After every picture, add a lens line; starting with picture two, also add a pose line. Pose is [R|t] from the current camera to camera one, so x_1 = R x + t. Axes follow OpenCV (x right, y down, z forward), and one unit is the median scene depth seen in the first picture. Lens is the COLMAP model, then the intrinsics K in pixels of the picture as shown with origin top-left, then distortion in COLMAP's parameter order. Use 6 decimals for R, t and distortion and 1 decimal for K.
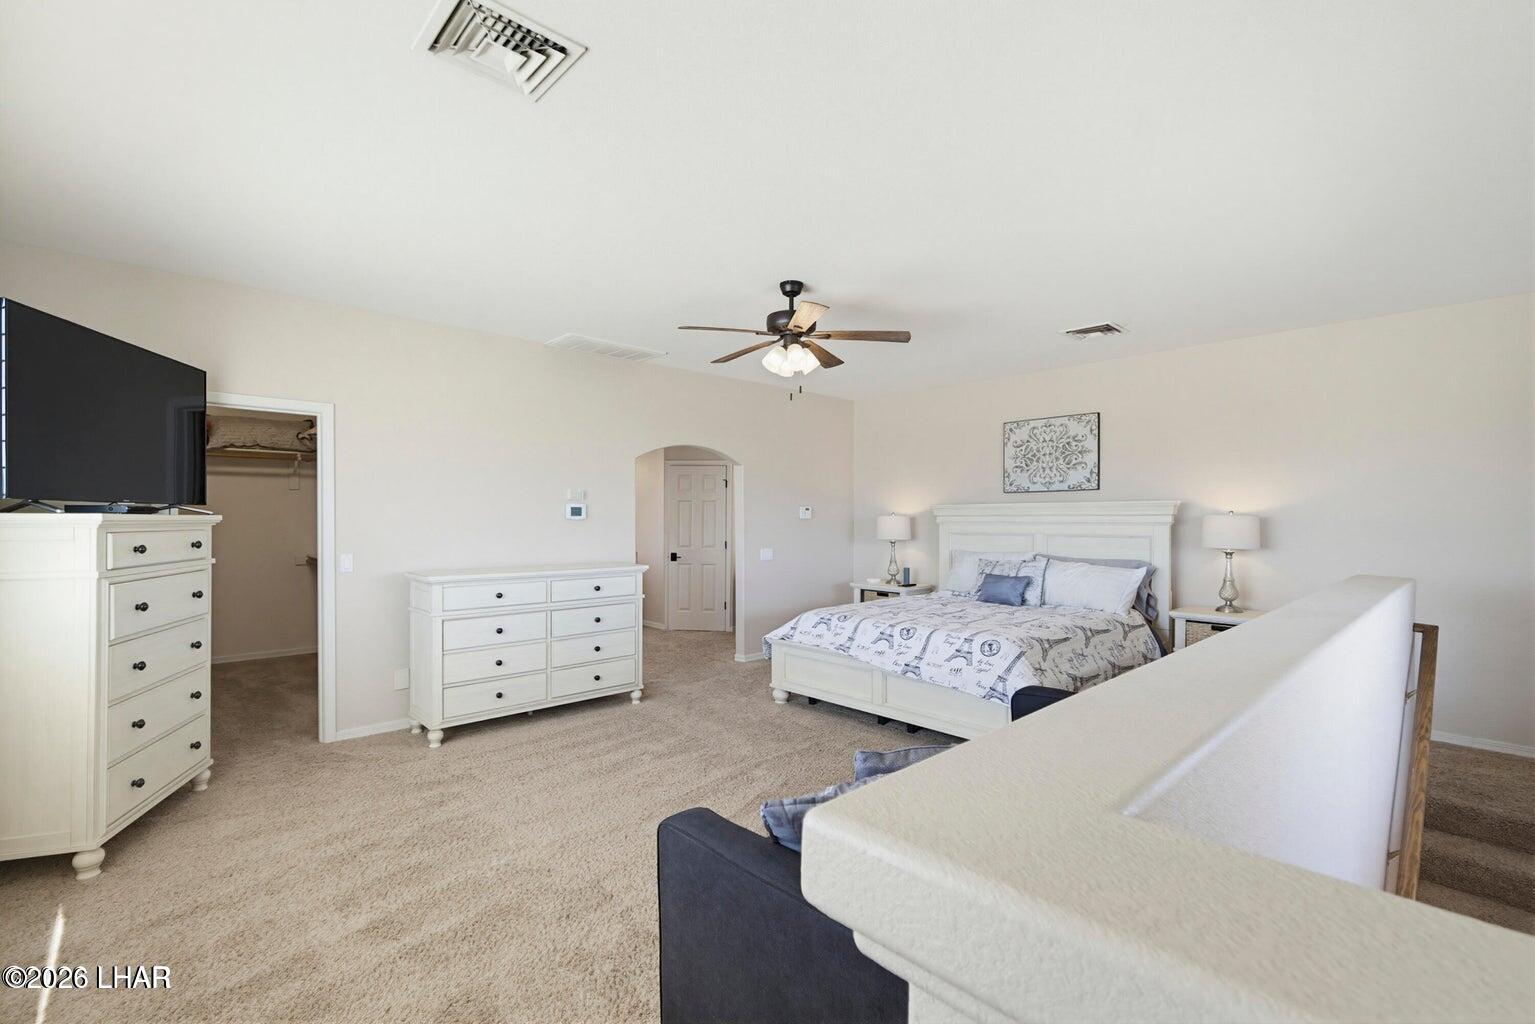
lens RADIAL K [[663.9, 0, 767.3], [0, 663.9, 521.0], [0, 0, 1]] dist [0.007431, 0.000130]
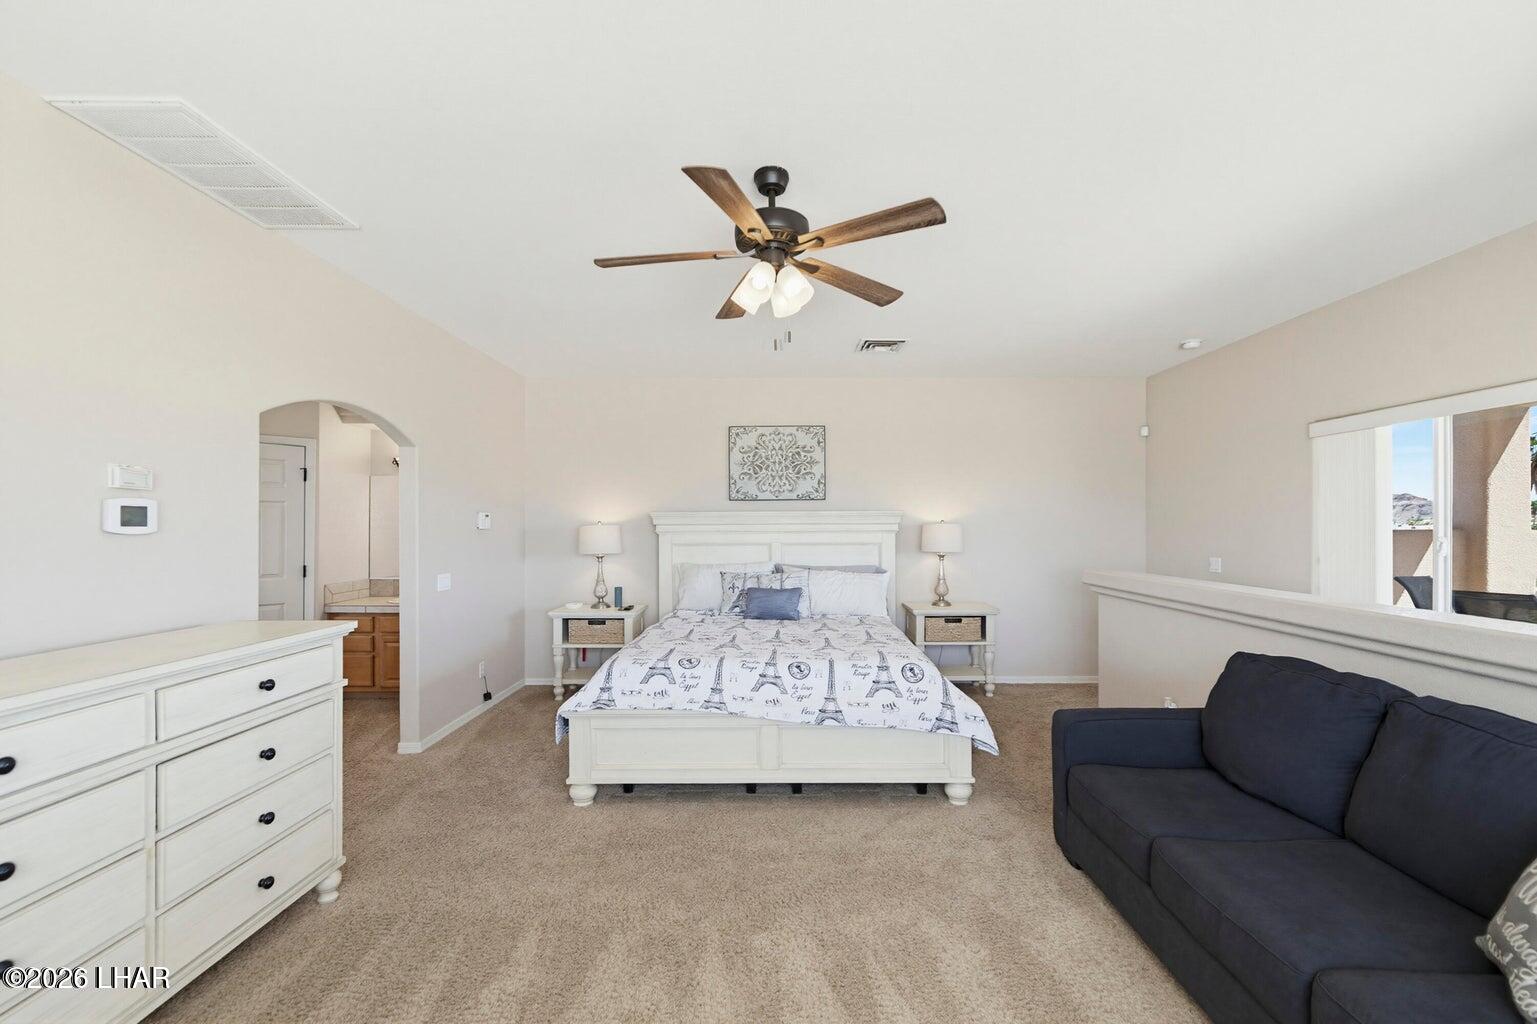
lens RADIAL K [[629.8, 0, 774.2], [0, 629.8, 521.9], [0, 0, 1]] dist [0.002962, 0.000798]
pose [[0.689121, 0.002000, 0.724644, -0.272674], [0.007328, 0.999926, -0.009729, -0.002887], [-0.724610, 0.012015, 0.689055, 0.370801]]
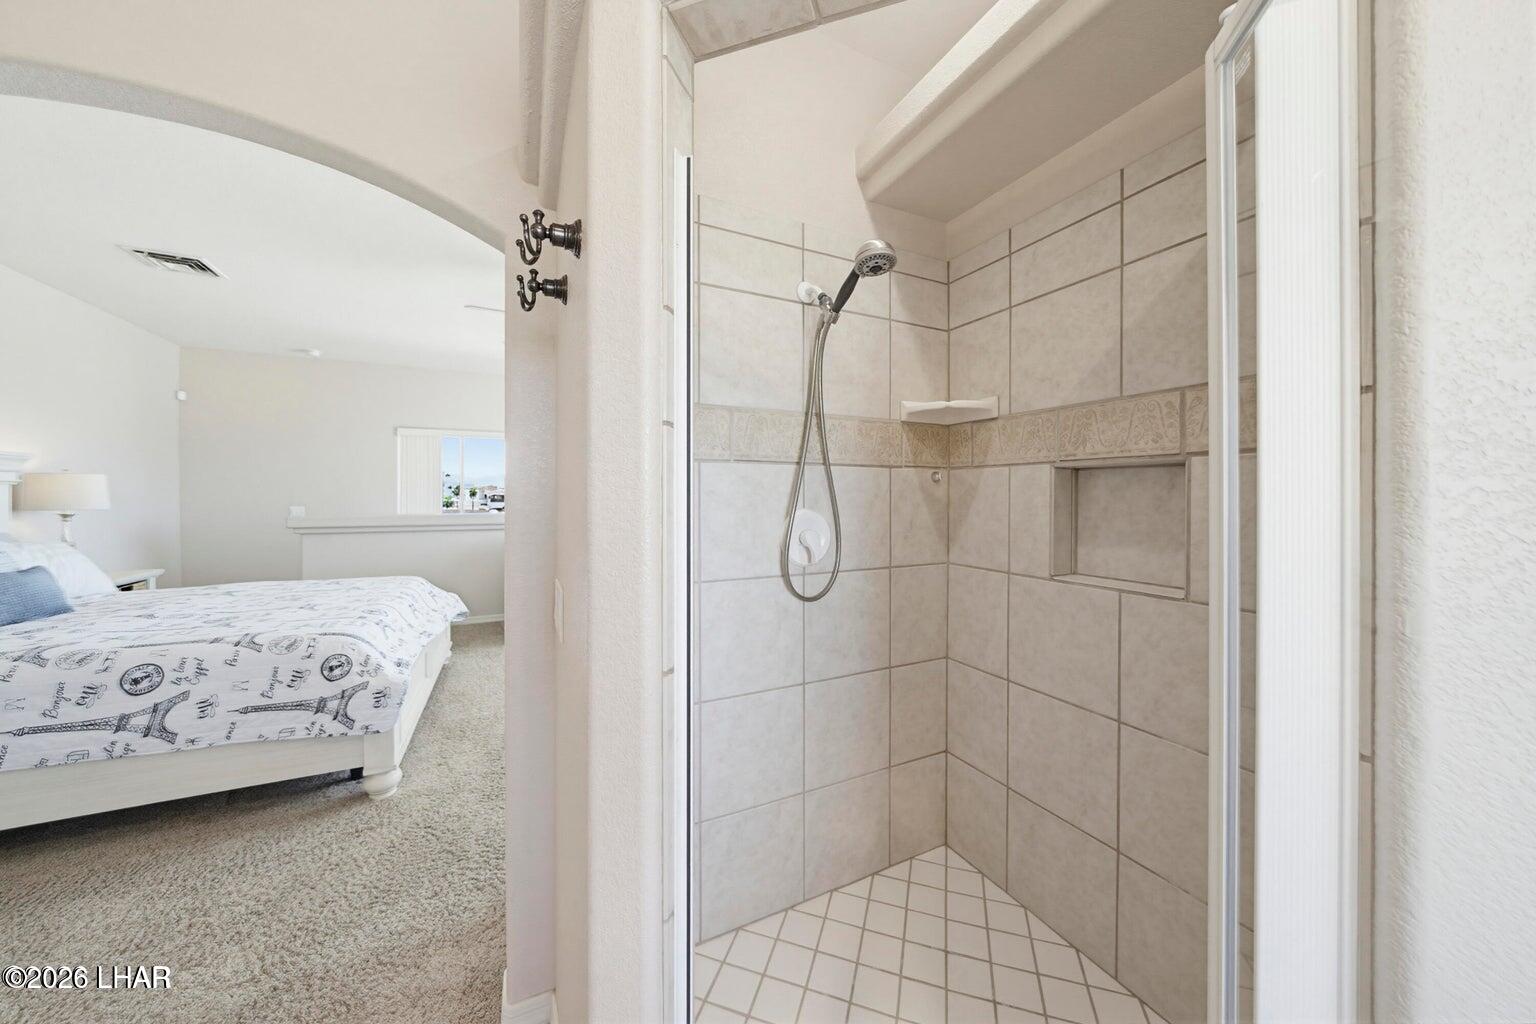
lens RADIAL K [[528.4, 0, 766.7], [0, 528.4, 497.6], [0, 0, 1]] dist [-0.001439, 0.000022]
pose [[-0.951114, -0.010416, 0.308663, -0.377539], [-0.006958, 0.999900, 0.012302, 0.006250], [-0.308760, 0.009553, -0.951092, 1.167314]]
